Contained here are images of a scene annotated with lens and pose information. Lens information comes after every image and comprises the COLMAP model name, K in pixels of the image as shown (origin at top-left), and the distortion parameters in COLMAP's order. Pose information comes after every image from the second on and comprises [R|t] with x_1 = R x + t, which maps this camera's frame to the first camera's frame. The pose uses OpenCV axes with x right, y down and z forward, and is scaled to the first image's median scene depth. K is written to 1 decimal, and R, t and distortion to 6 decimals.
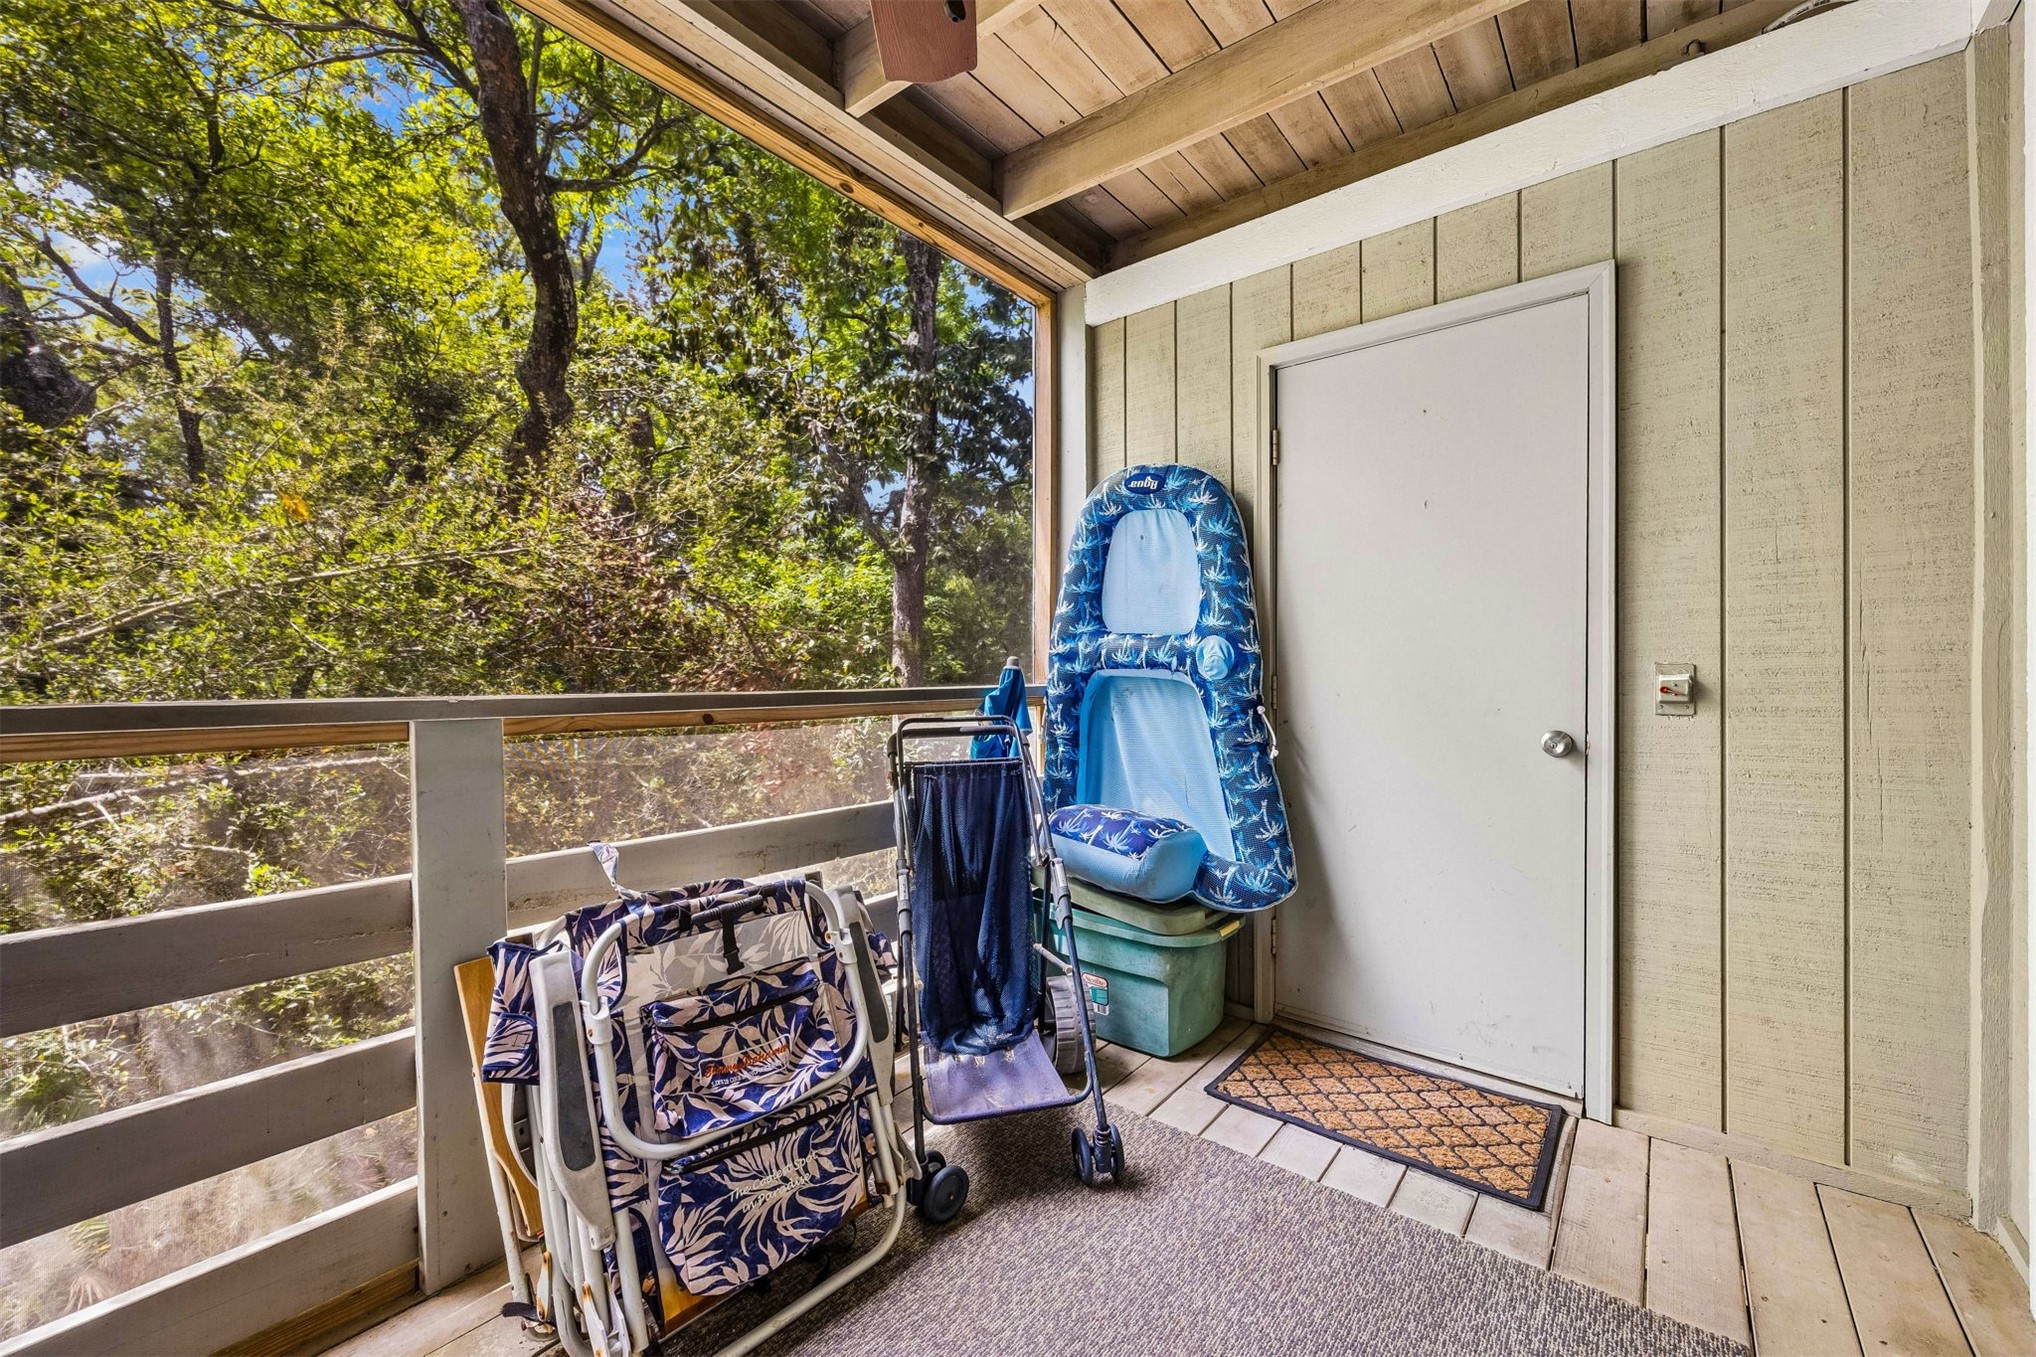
lens RADIAL K [[839.5, 0, 1056.4], [0, 839.5, 680.3], [0, 0, 1]] dist [-0.016090, 0.000374]
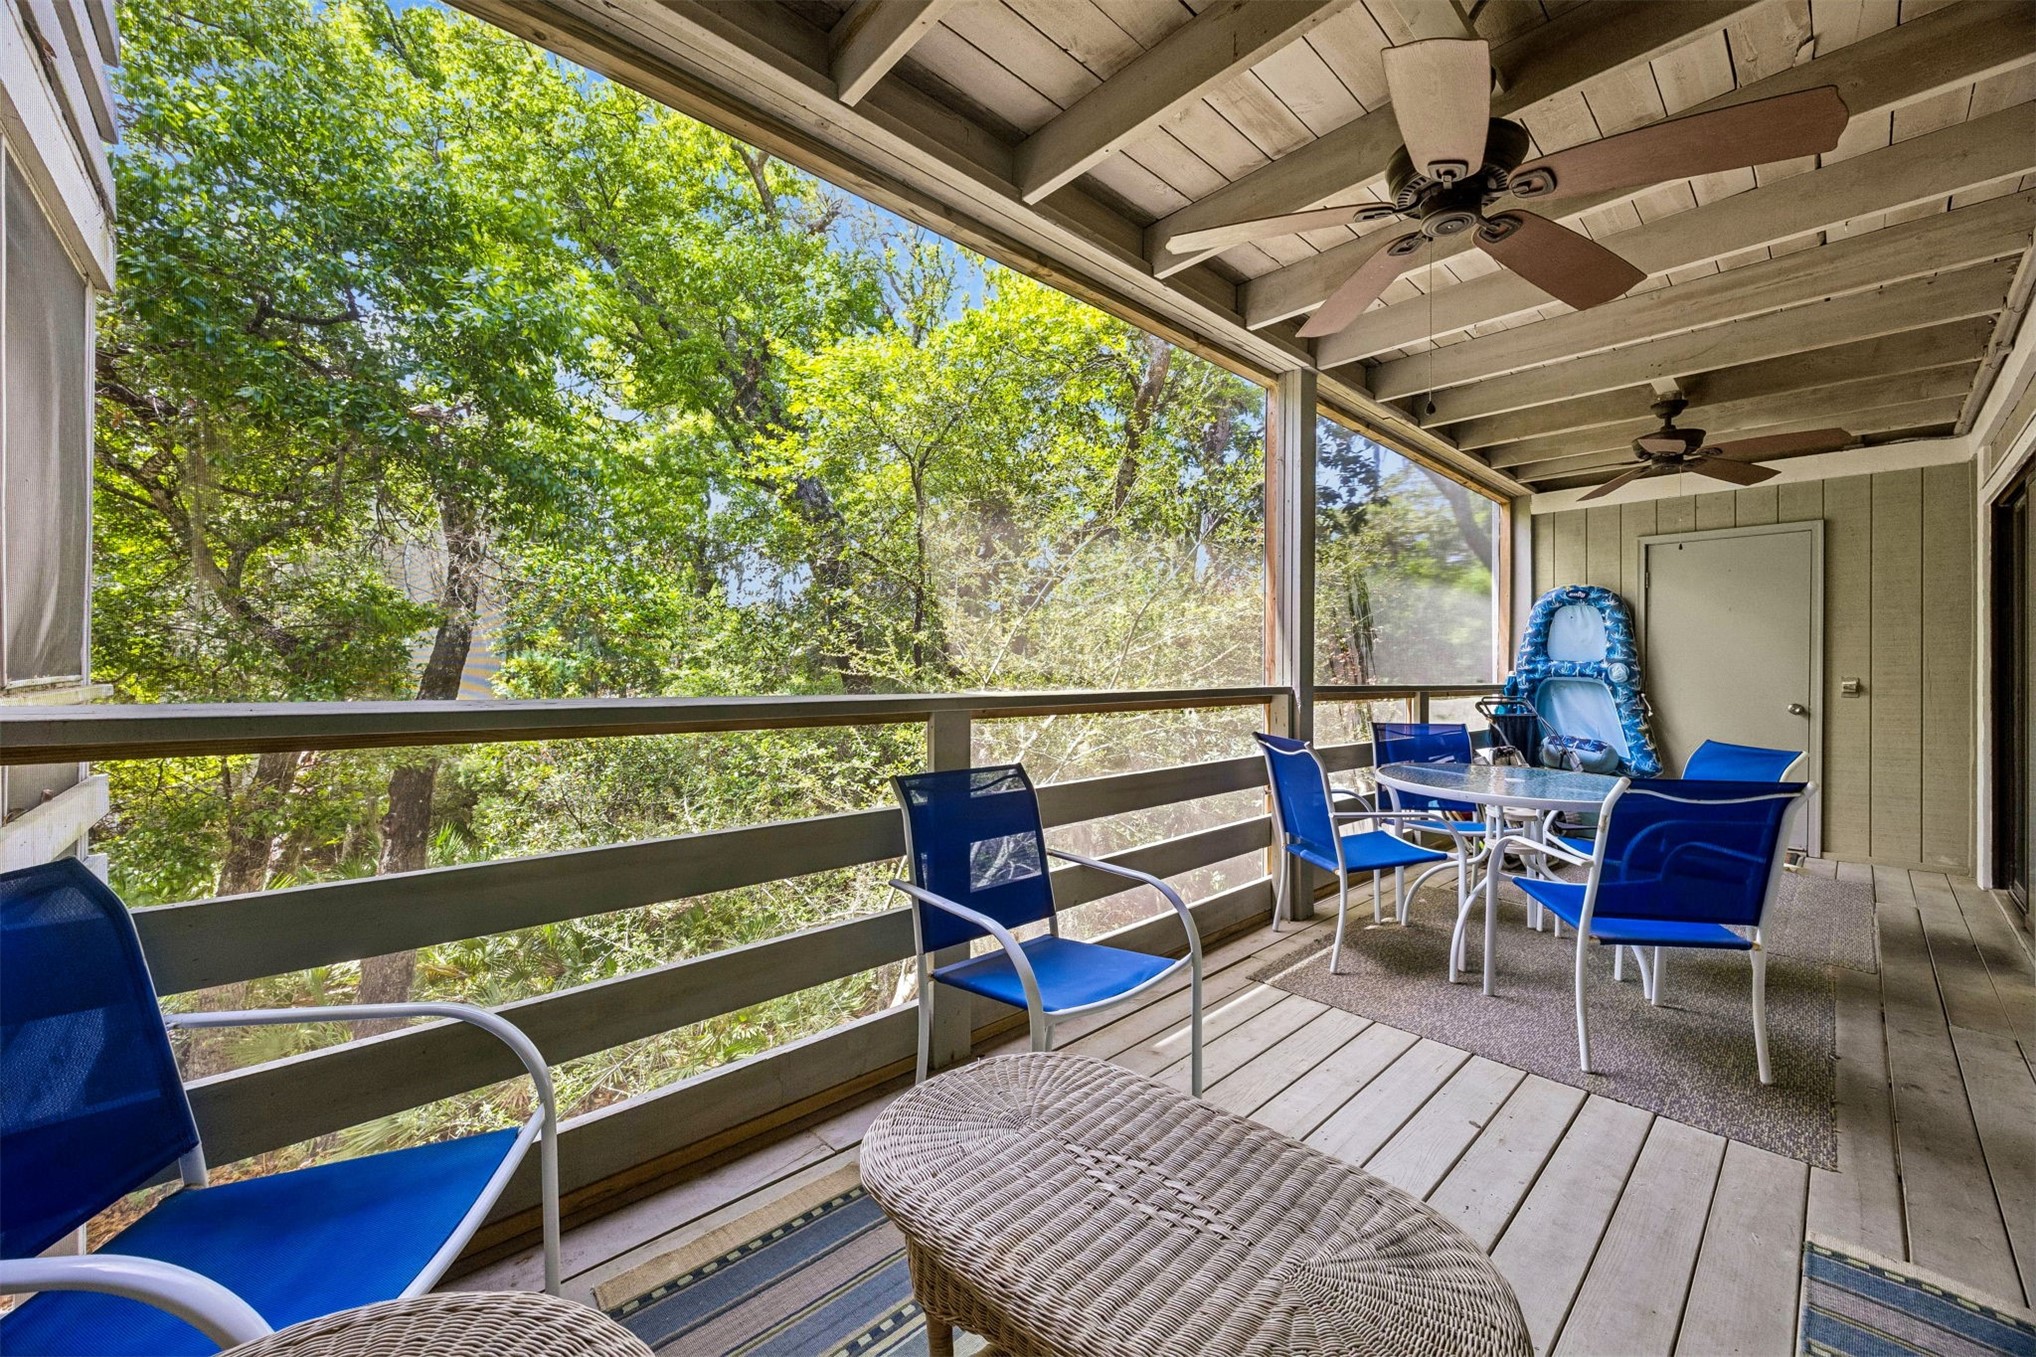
lens RADIAL K [[792.9, 0, 1023.4], [0, 792.9, 682.8], [0, 0, 1]] dist [-0.011843, -0.000675]
pose [[0.985121, 0.013509, -0.171332, -1.382236], [-0.015656, 0.999815, -0.011187, 0.066912], [0.171149, 0.013703, 0.985150, -1.849886]]
